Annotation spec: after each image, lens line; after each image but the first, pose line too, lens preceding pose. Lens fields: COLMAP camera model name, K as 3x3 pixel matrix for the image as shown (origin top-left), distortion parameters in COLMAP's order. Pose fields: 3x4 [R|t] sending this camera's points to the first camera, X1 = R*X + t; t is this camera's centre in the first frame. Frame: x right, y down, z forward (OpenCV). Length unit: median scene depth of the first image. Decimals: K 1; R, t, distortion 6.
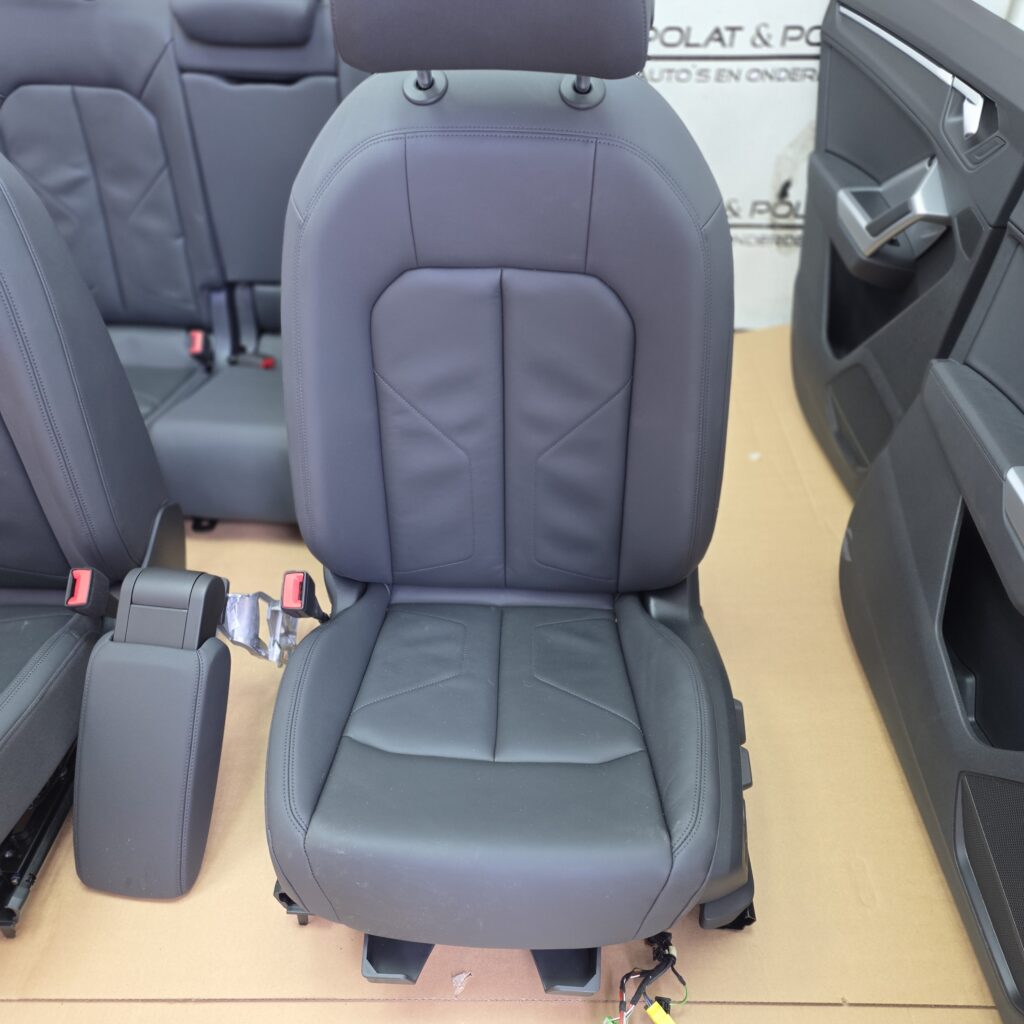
lens RADIAL K [[957.6, 0, 510.6], [0, 957.6, 544.8], [0, 0, 1]] dist [0.033655, -0.023726]
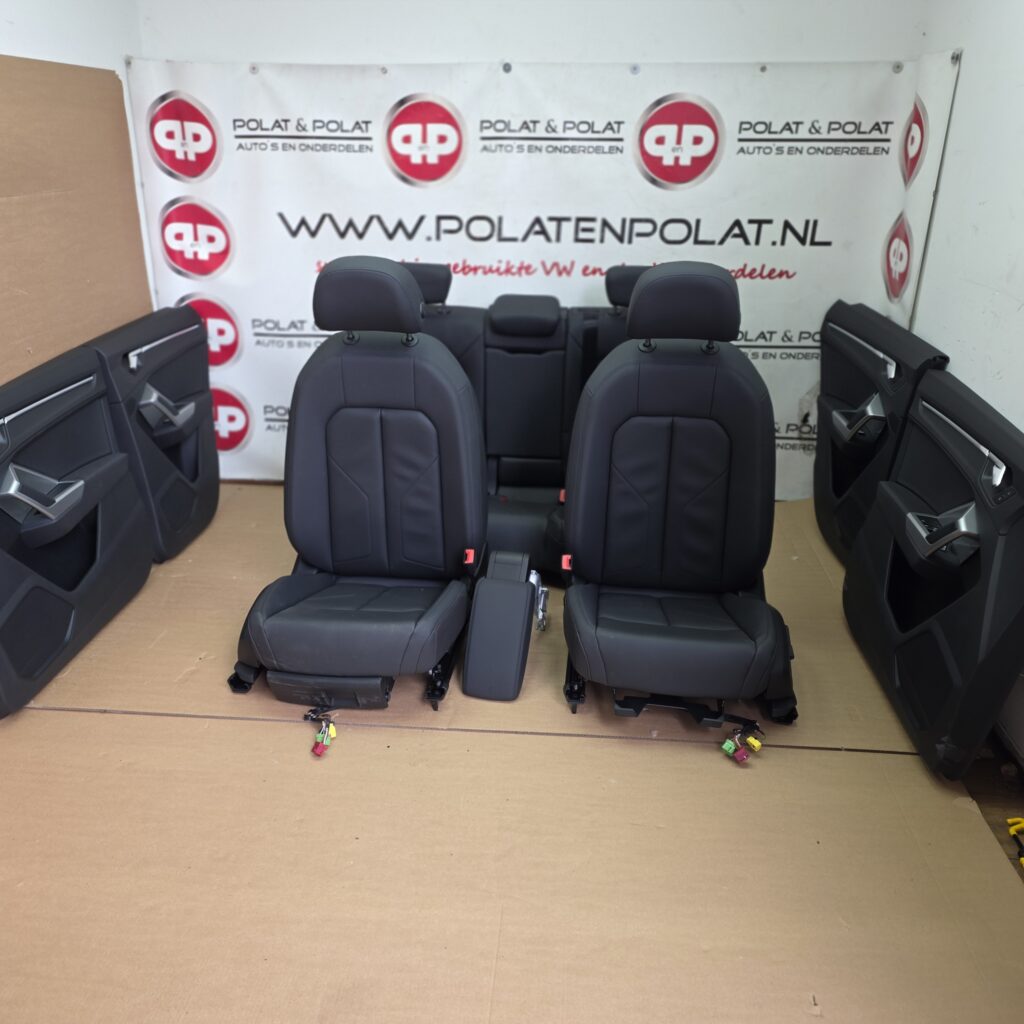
lens RADIAL K [[957.7, 0, 512.0], [0, 957.7, 512.0], [0, 0, 1]] dist [0.031387, -0.031013]
pose [[0.997869, 0.027496, -0.059167, -0.162854], [-0.044458, 0.950290, -0.308175, 0.425930], [0.047752, 0.310149, 0.949488, -0.740852]]
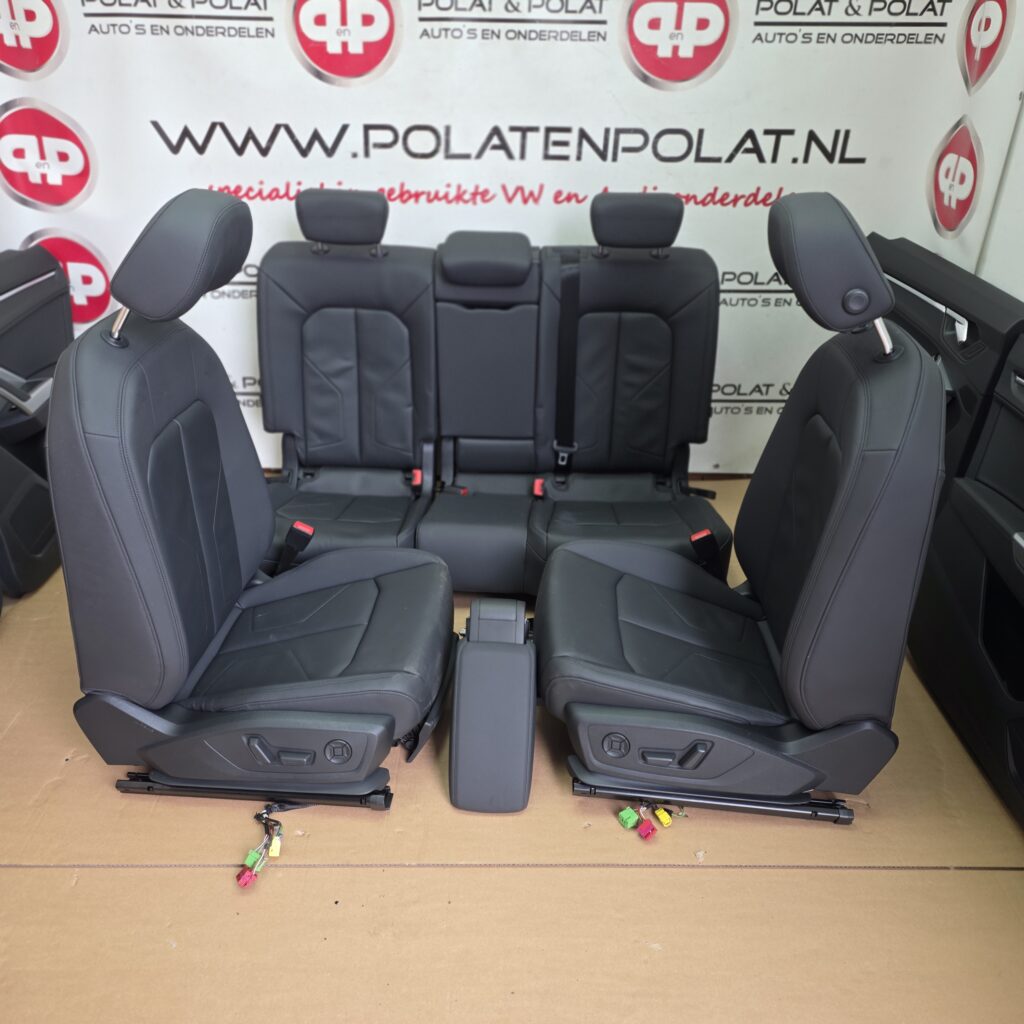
lens RADIAL K [[957.7, 0, 512.0], [0, 957.7, 512.0], [0, 0, 1]] dist [0.031387, -0.031013]
pose [[0.999818, 0.000920, 0.019076, -0.249582], [0.003296, 0.975538, -0.219808, 0.164933], [-0.018811, 0.219830, 0.975357, -0.398212]]
